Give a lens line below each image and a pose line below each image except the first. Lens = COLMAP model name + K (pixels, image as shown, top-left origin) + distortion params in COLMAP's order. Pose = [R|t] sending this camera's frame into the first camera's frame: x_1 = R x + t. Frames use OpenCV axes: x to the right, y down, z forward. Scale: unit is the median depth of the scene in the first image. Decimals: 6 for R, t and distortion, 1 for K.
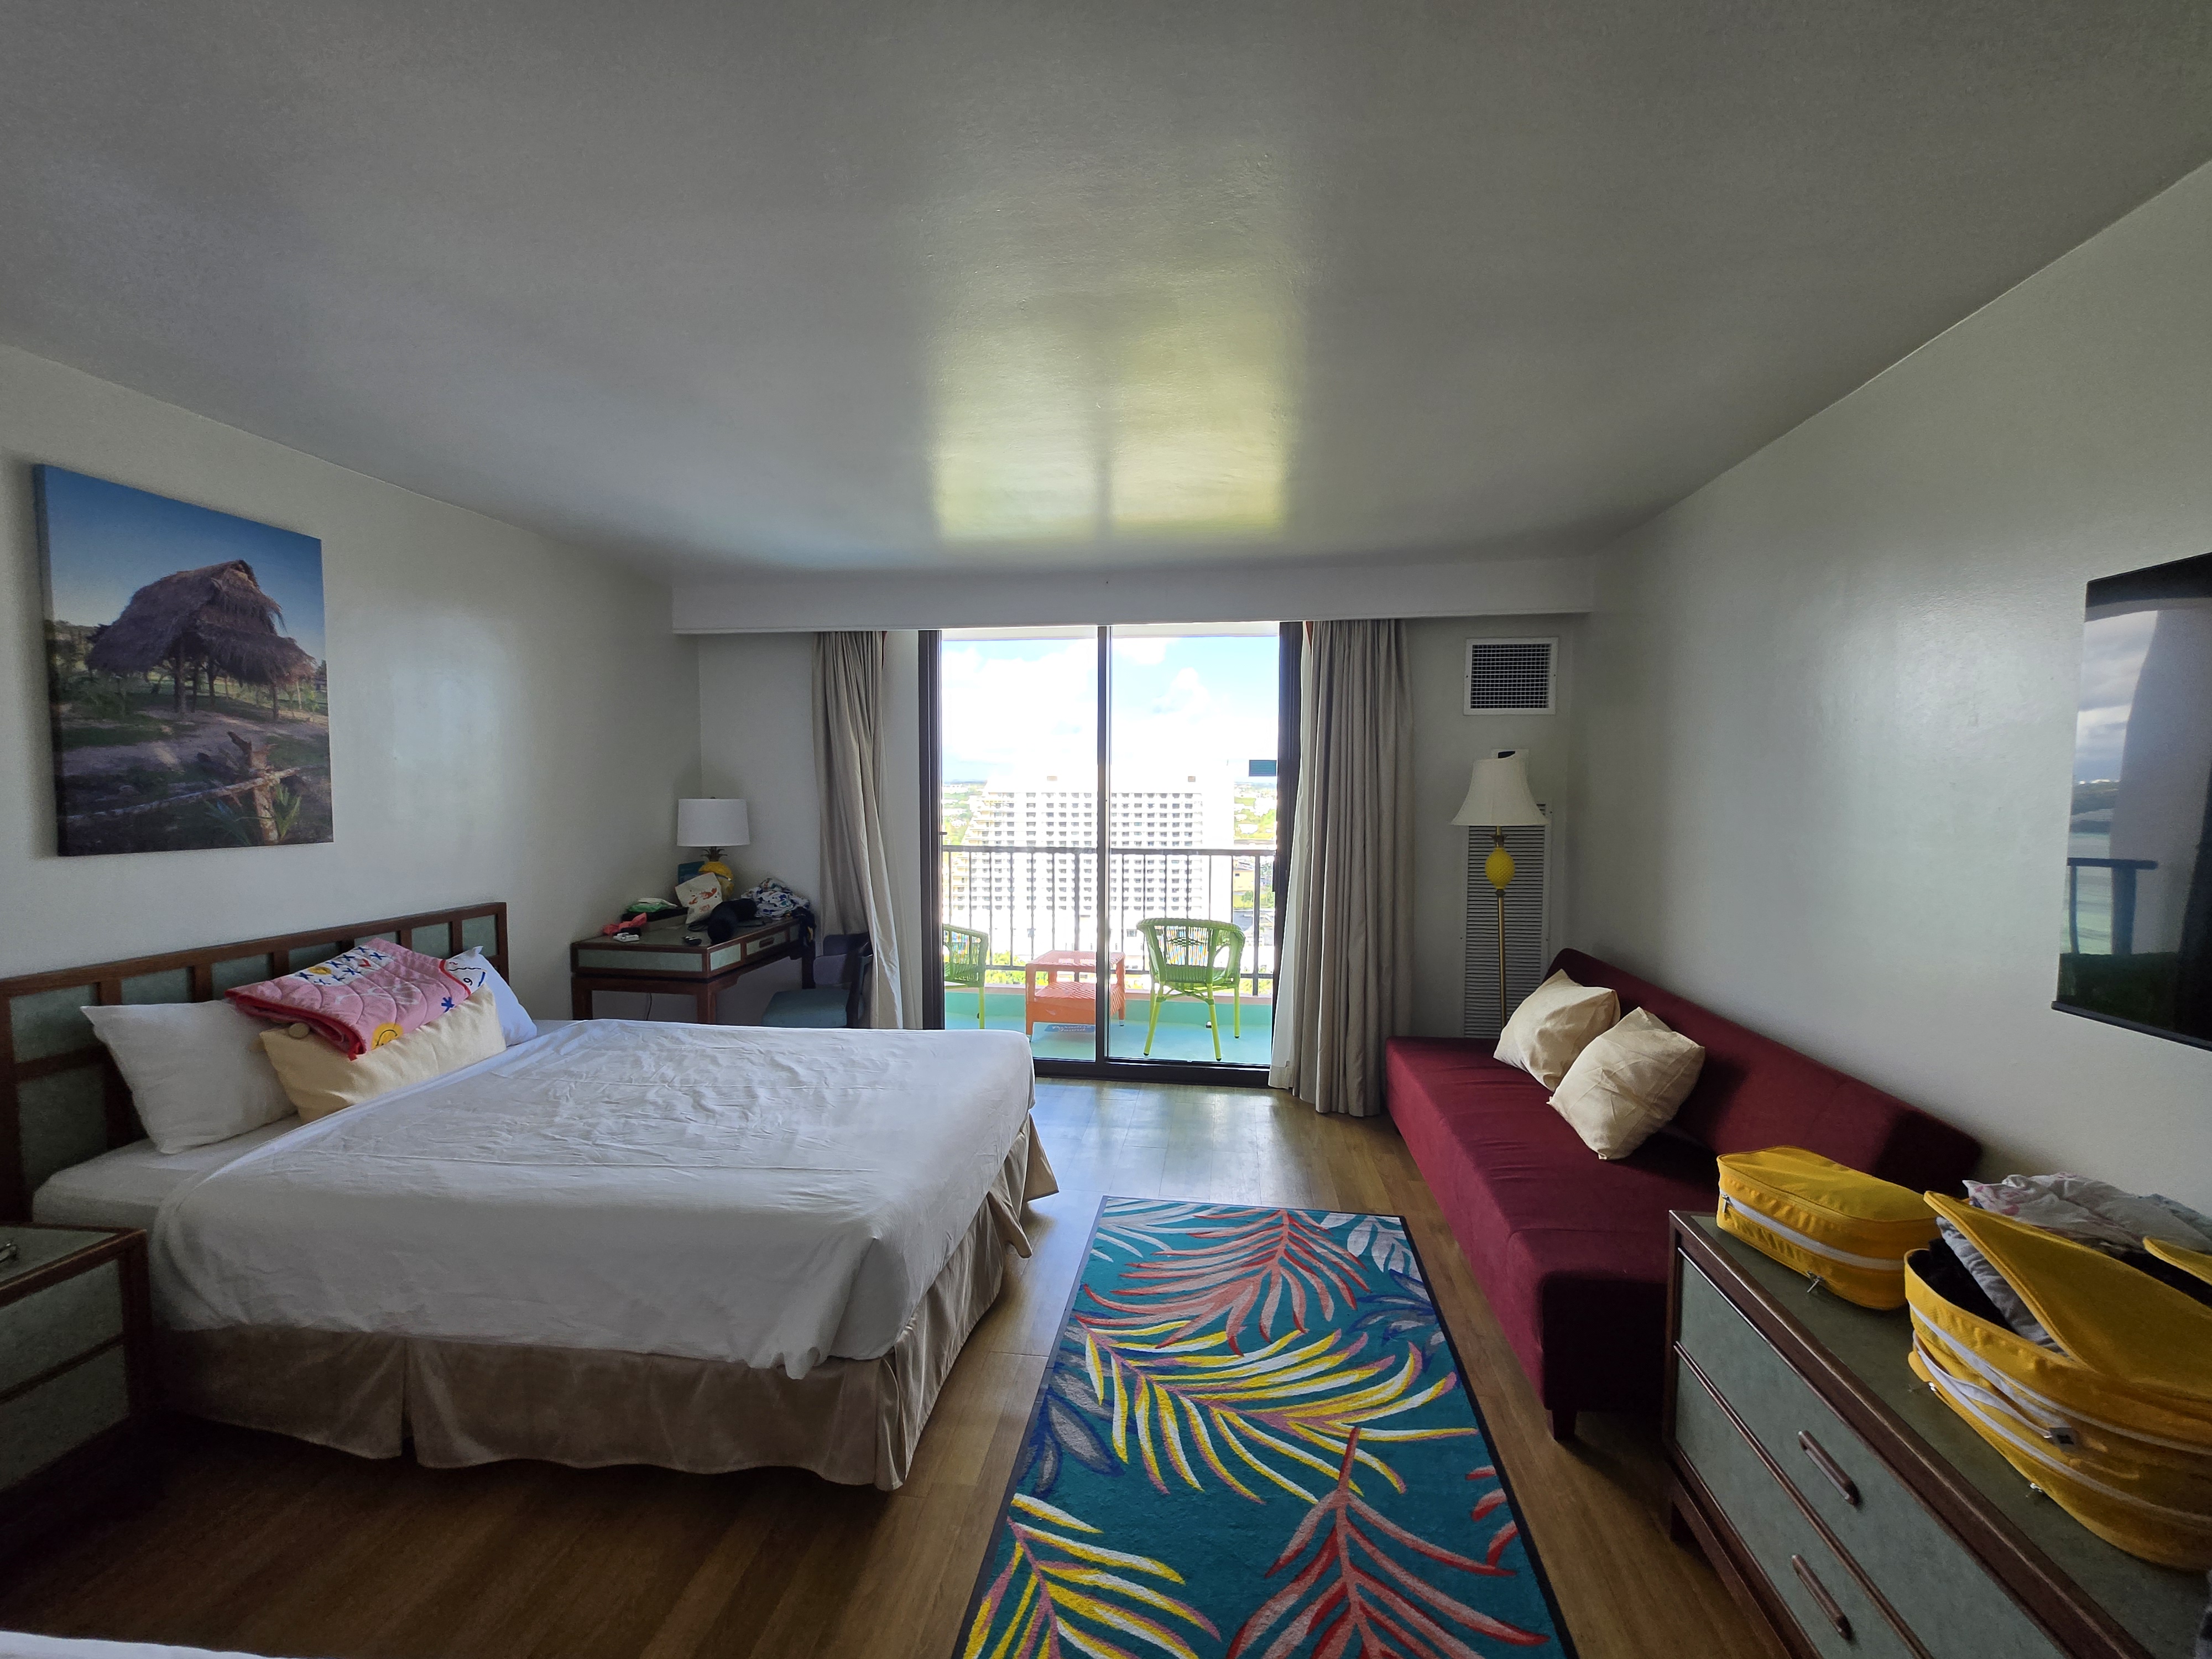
lens RADIAL K [[866.2, 0, 1106.0], [0, 866.2, 829.5], [0, 0, 1]] dist [0.000050, -0.000030]
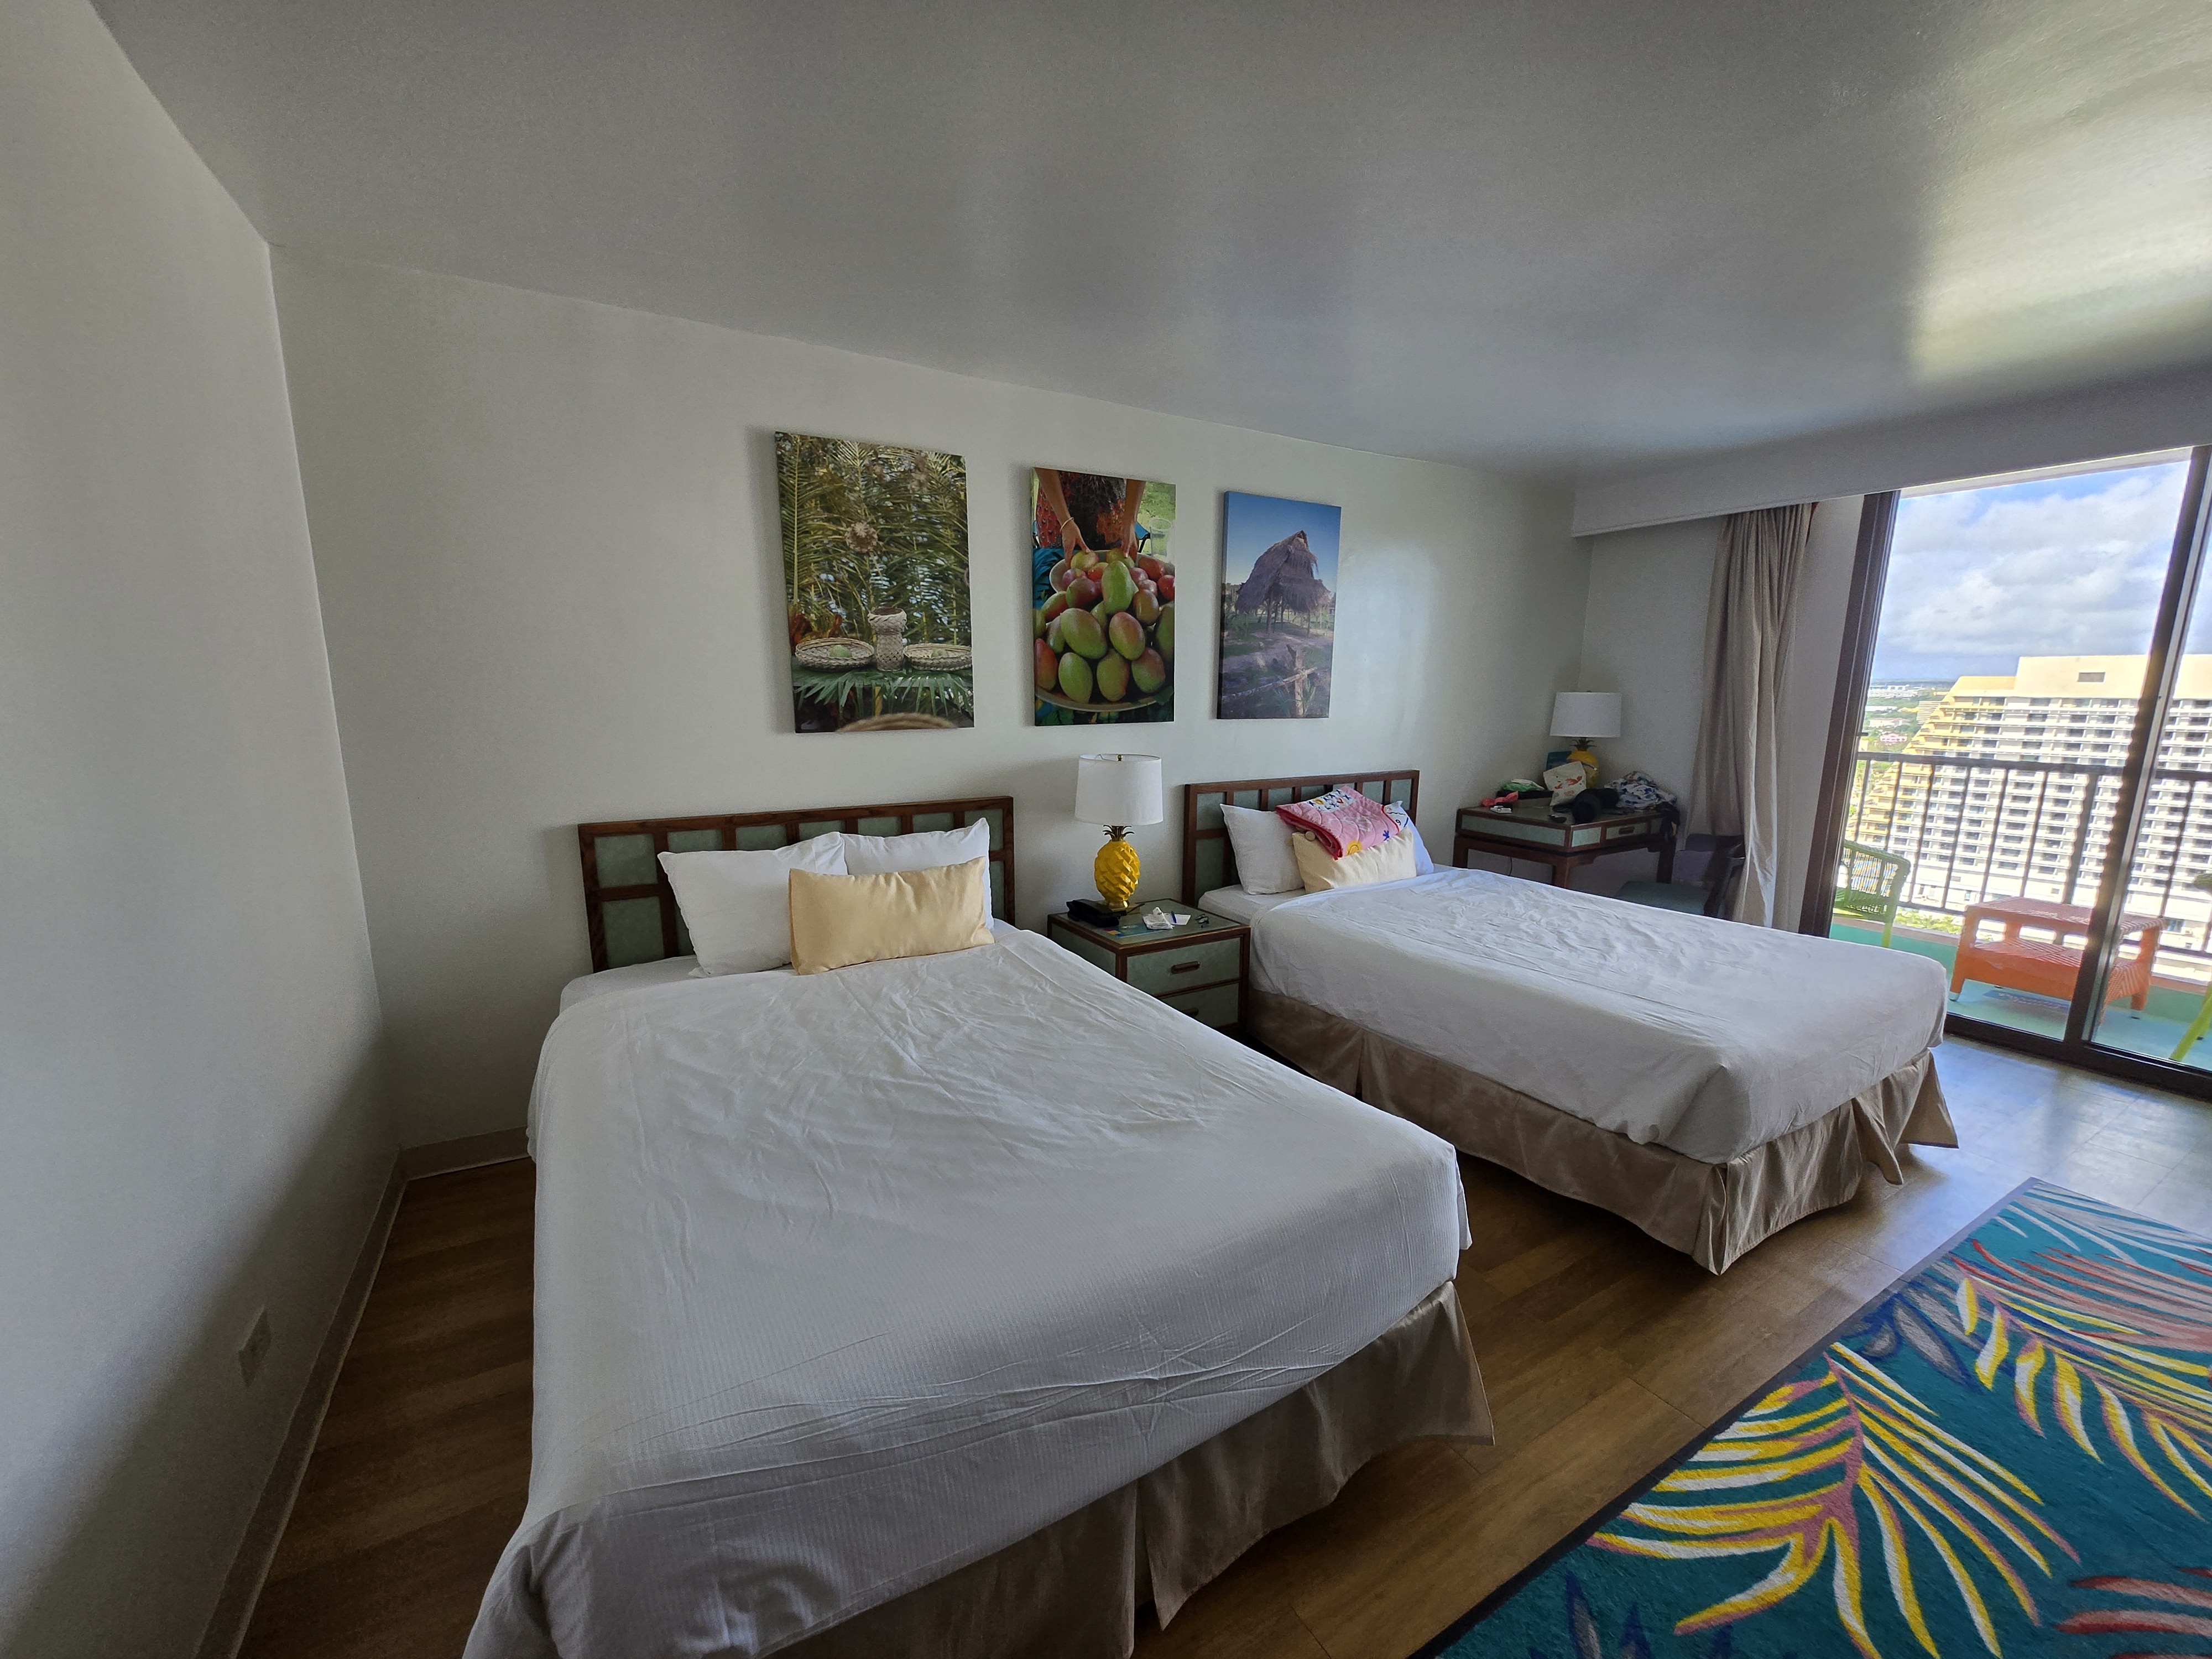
lens RADIAL K [[867.1, 0, 1083.1], [0, 867.1, 855.6], [0, 0, 1]] dist [-0.010408, 0.000469]
pose [[0.605394, 0.146918, -0.782249, 0.056886], [-0.036024, 0.986867, 0.157468, 0.031259], [0.795111, -0.067150, 0.602735, -0.267717]]
